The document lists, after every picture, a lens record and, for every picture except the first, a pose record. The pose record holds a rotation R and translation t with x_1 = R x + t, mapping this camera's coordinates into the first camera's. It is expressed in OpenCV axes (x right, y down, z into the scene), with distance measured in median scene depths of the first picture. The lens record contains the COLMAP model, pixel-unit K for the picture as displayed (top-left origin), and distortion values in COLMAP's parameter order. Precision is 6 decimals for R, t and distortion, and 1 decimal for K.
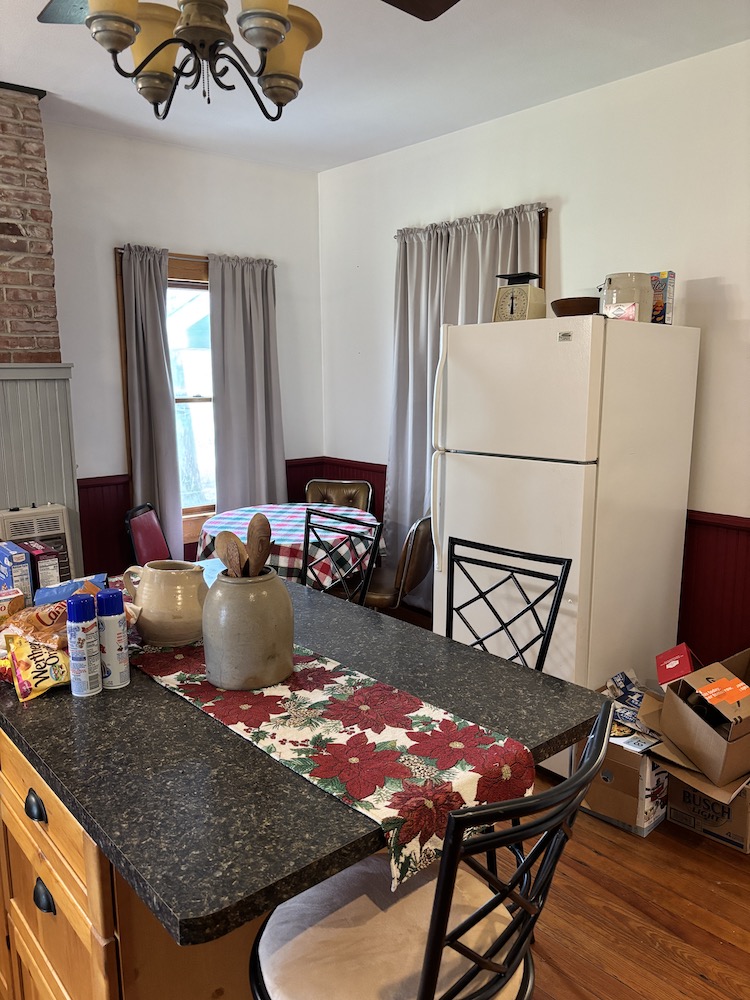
lens RADIAL K [[758.9, 0, 375.1], [0, 758.9, 499.6], [0, 0, 1]] dist [0.049154, -0.048499]
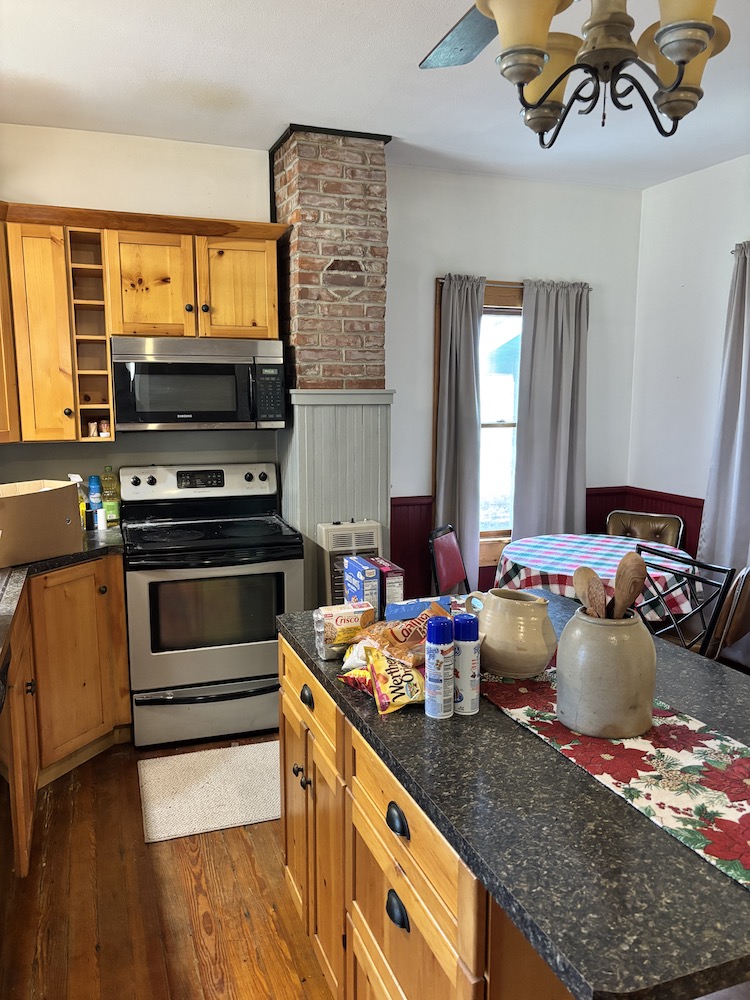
lens RADIAL K [[758.9, 0, 372.6], [0, 758.9, 501.9], [0, 0, 1]] dist [0.049154, -0.048499]
pose [[0.941216, 0.055480, -0.333218, -0.132896], [-0.064301, 0.997810, -0.015493, -0.007752], [0.331629, 0.036008, 0.942722, 0.005276]]
